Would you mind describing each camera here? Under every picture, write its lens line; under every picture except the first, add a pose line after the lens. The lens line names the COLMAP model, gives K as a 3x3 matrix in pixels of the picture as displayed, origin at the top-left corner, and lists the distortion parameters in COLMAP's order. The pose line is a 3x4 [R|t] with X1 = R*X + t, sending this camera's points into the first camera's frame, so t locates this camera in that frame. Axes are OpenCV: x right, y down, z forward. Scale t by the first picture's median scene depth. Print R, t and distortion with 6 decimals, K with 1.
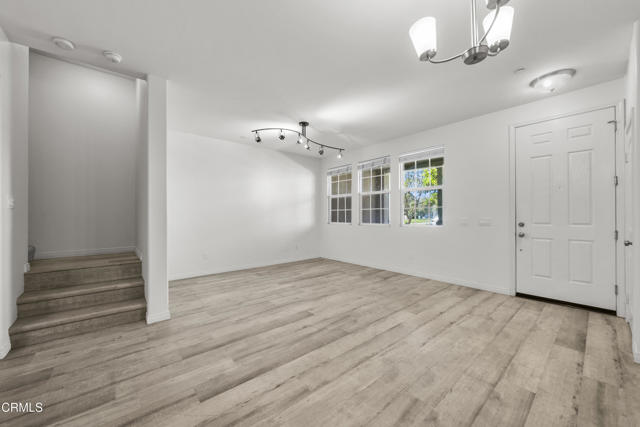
lens RADIAL K [[242.0, 0, 317.4], [0, 242.0, 212.4], [0, 0, 1]] dist [-0.002419, -0.000251]
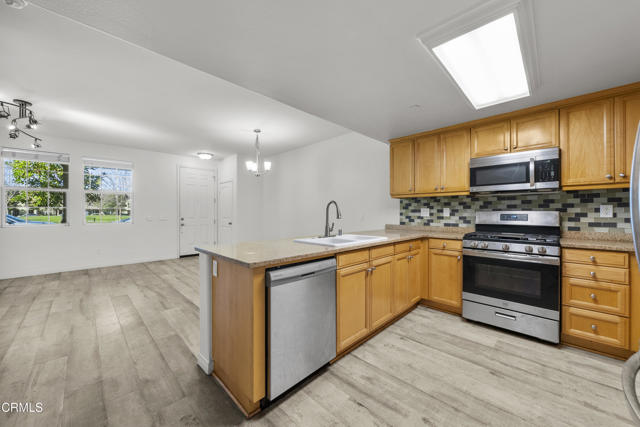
lens RADIAL K [[242.0, 0, 317.4], [0, 242.0, 212.4], [0, 0, 1]] dist [-0.002419, -0.000251]
pose [[-0.073902, 0.002666, 0.997262, -1.403215], [-0.008136, 0.999962, -0.003277, -0.005309], [-0.997232, -0.008356, -0.073877, 0.121085]]
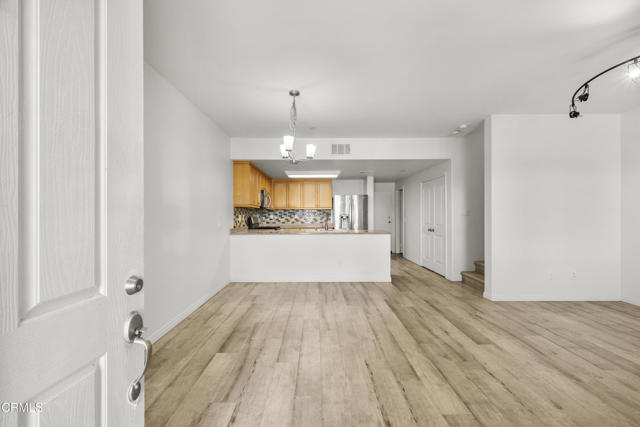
lens RADIAL K [[275.8, 0, 317.5], [0, 275.8, 214.0], [0, 0, 1]] dist [-0.000856, -0.000008]
pose [[-0.644526, 0.002170, -0.764580, 1.119880], [0.011150, 0.999916, -0.006561, -0.023131], [0.764501, -0.012754, -0.644496, 1.260959]]
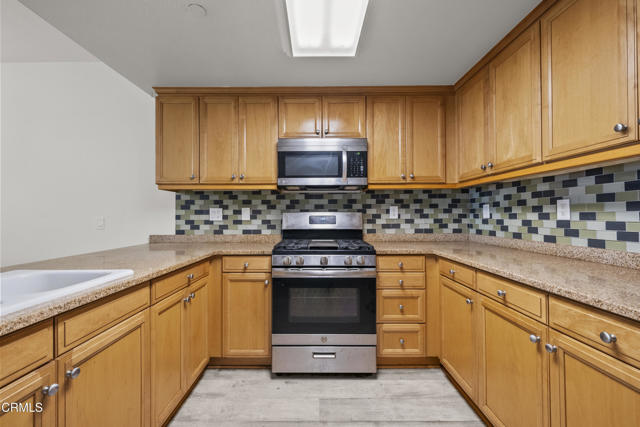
lens RADIAL K [[266.4, 0, 320.0], [0, 266.4, 213.5], [0, 0, 1]] dist [-0.001185, 0.000049]
pose [[-0.762430, 0.009170, 0.647005, -1.033139], [0.000517, 0.999908, -0.013562, -0.004398], [-0.647070, -0.010006, -0.762365, -0.075707]]
